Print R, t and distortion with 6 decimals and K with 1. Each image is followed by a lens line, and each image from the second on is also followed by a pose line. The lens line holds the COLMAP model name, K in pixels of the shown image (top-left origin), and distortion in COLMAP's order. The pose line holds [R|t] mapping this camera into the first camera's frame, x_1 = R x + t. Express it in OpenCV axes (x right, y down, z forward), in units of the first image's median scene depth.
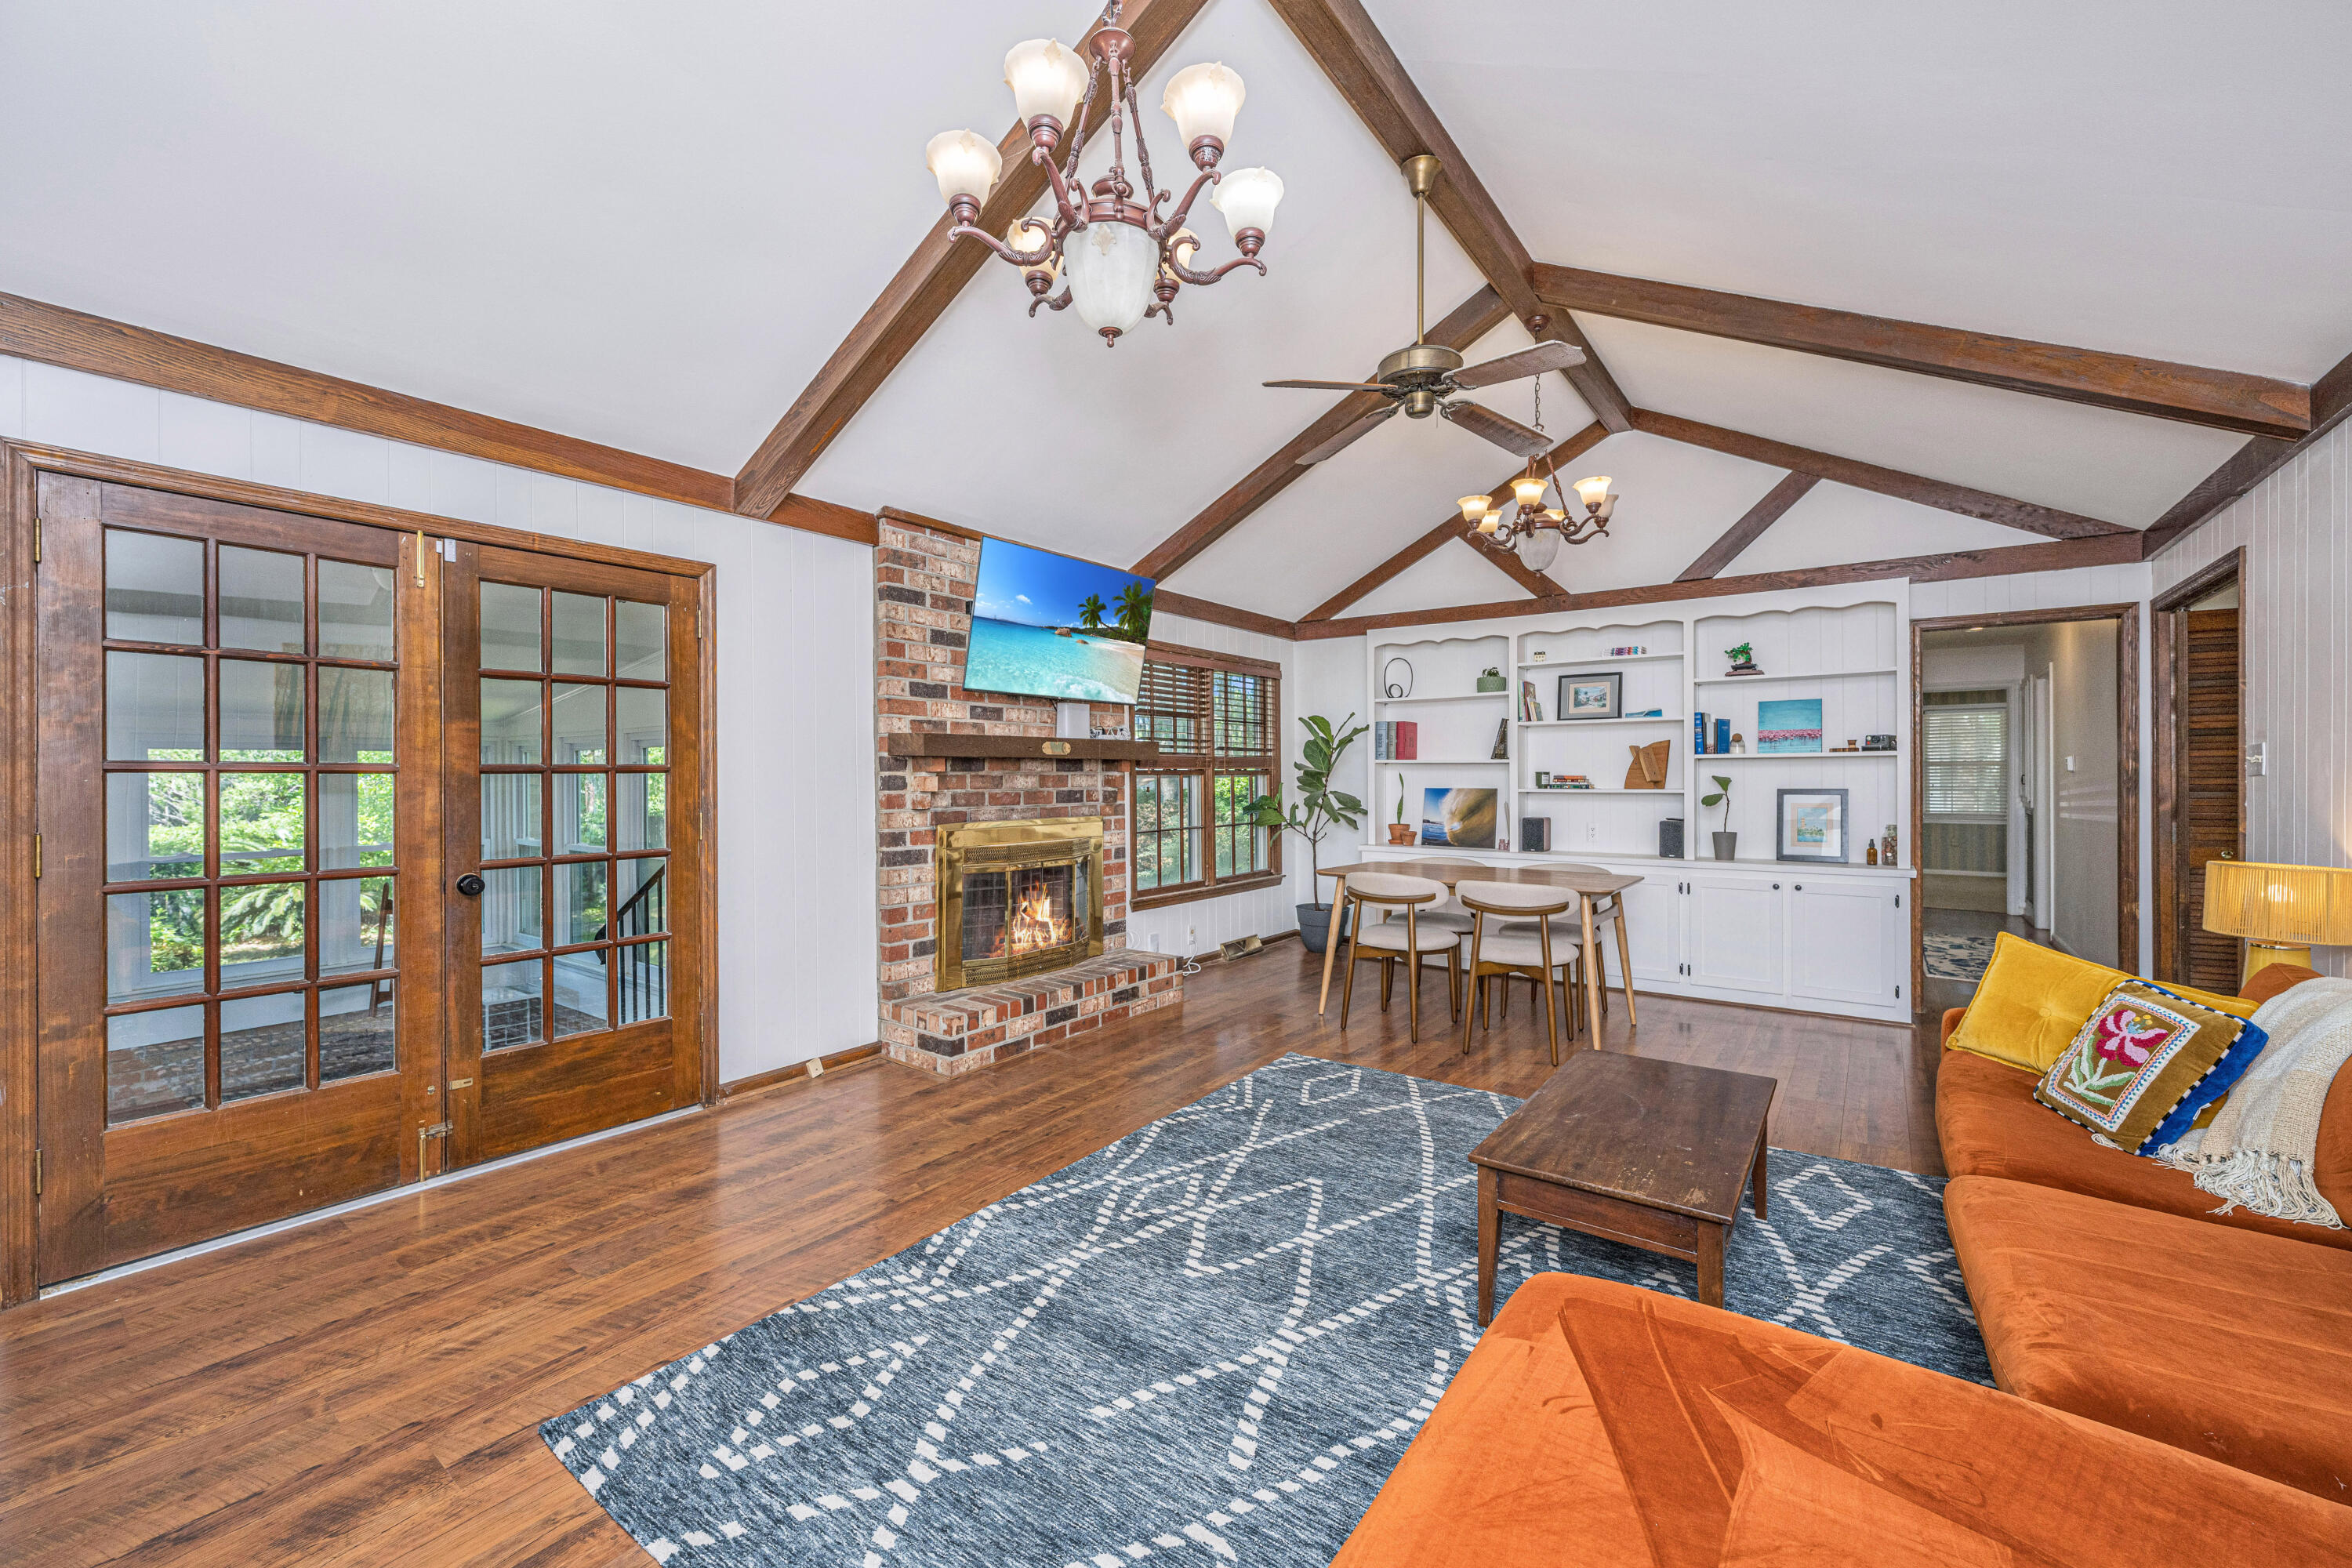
lens RADIAL K [[961.5, 0, 1185.1], [0, 961.5, 769.8], [0, 0, 1]] dist [0.002476, -0.000264]
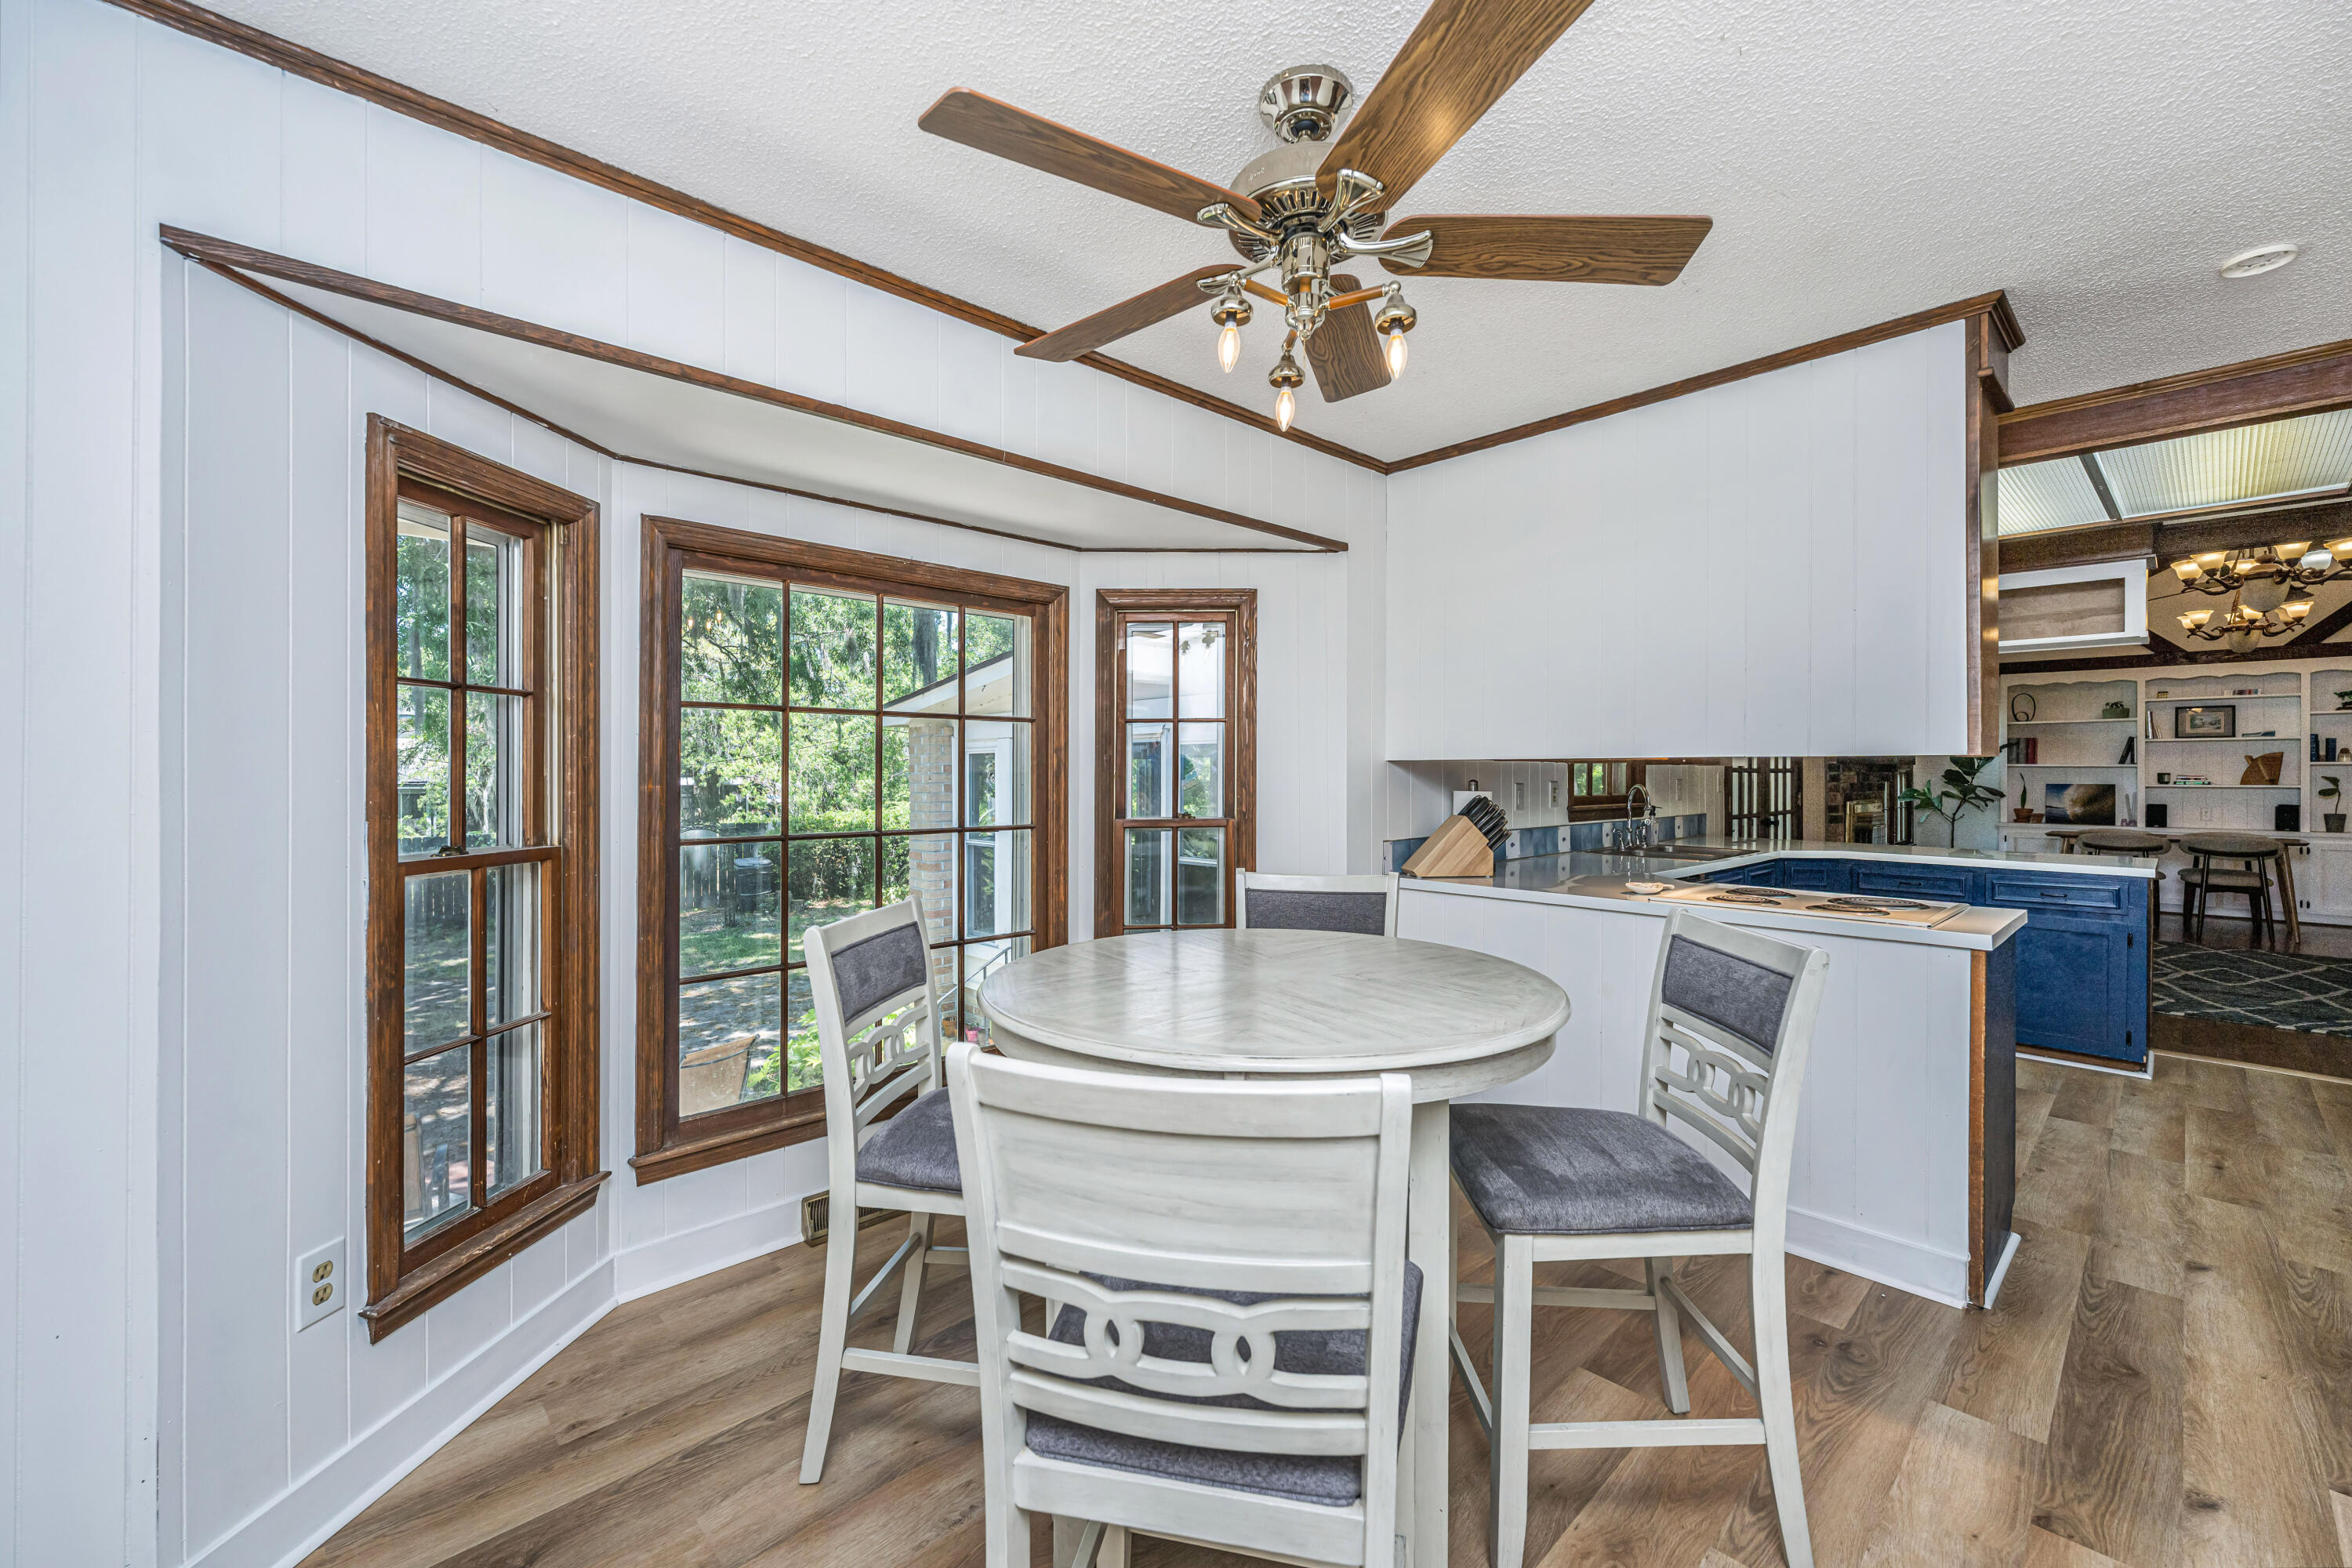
lens RADIAL K [[948.0, 0, 1177.4], [0, 948.0, 770.9], [0, 0, 1]] dist [0.000258, 0.000197]
pose [[0.980347, 0.005621, -0.197201, -0.942061], [-0.005275, 0.999983, 0.002280, 0.004274], [0.197211, -0.001195, 0.980360, -0.828549]]
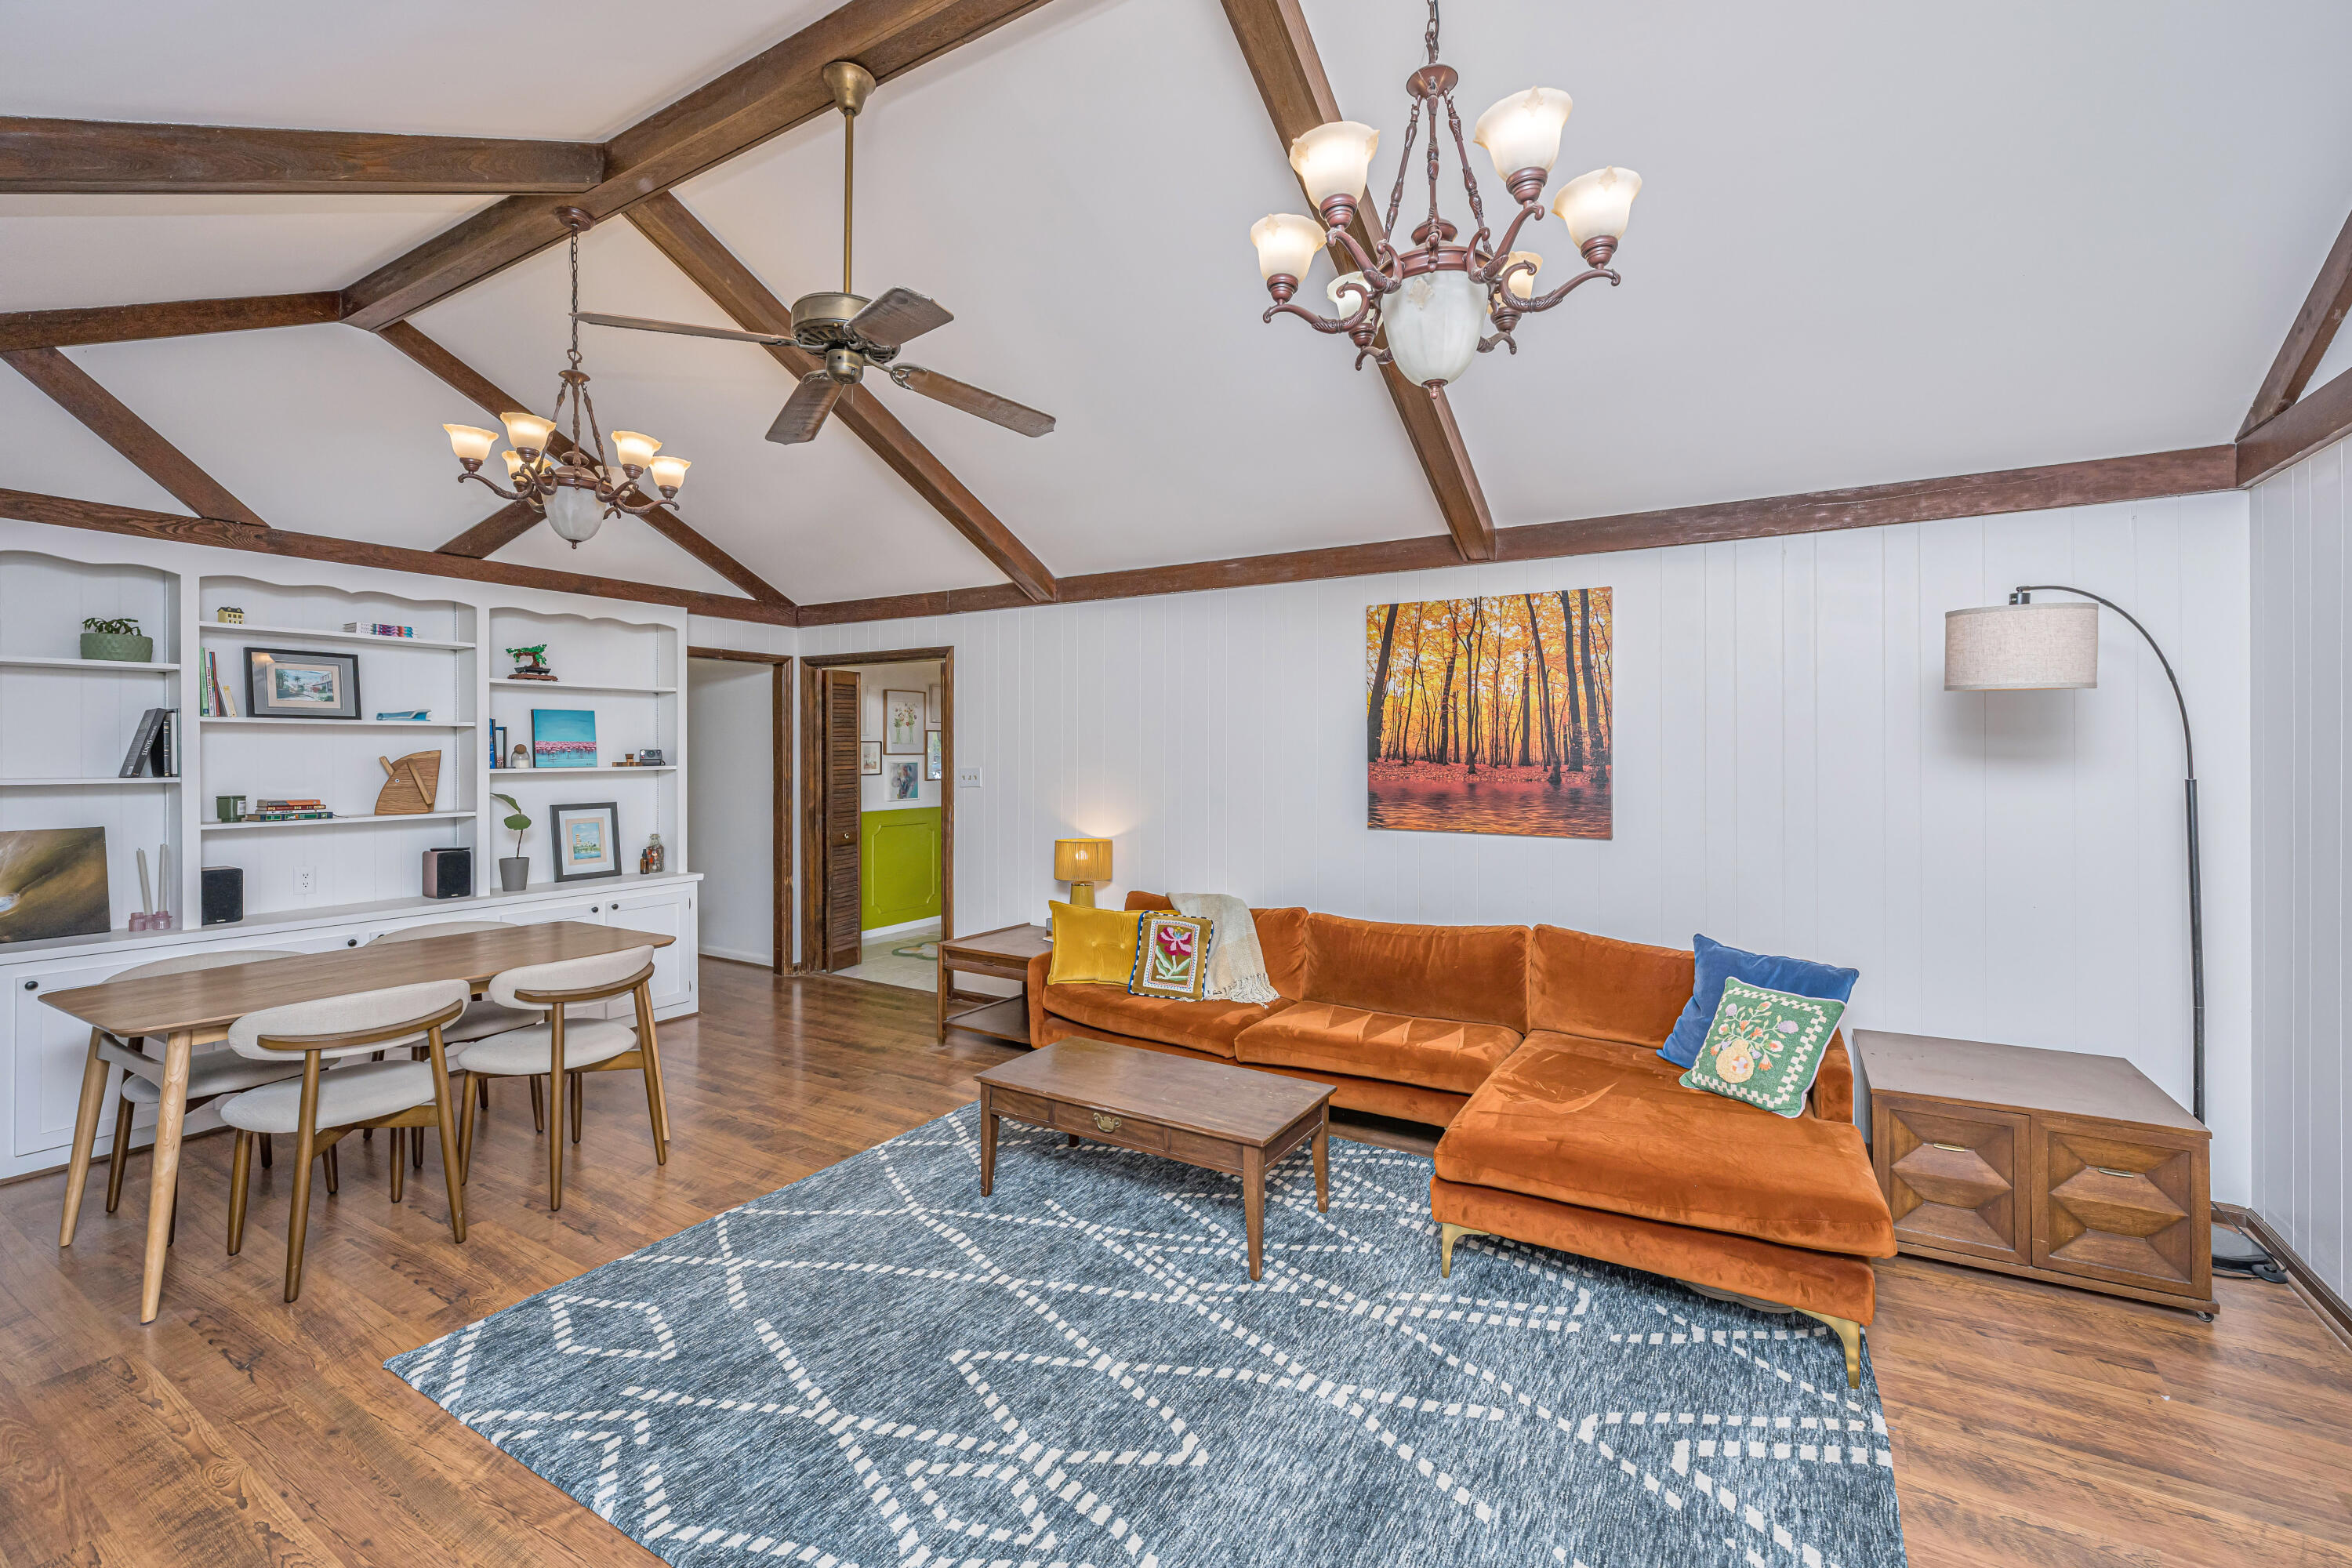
lens RADIAL K [[962.2, 0, 1180.5], [0, 962.2, 749.4], [0, 0, 1]] dist [-0.001058, 0.000684]
pose [[-0.079461, 0.003470, 0.996832, -0.359076], [-0.005487, 0.999977, -0.003918, -0.034030], [-0.996823, -0.005781, -0.079440, 0.481610]]
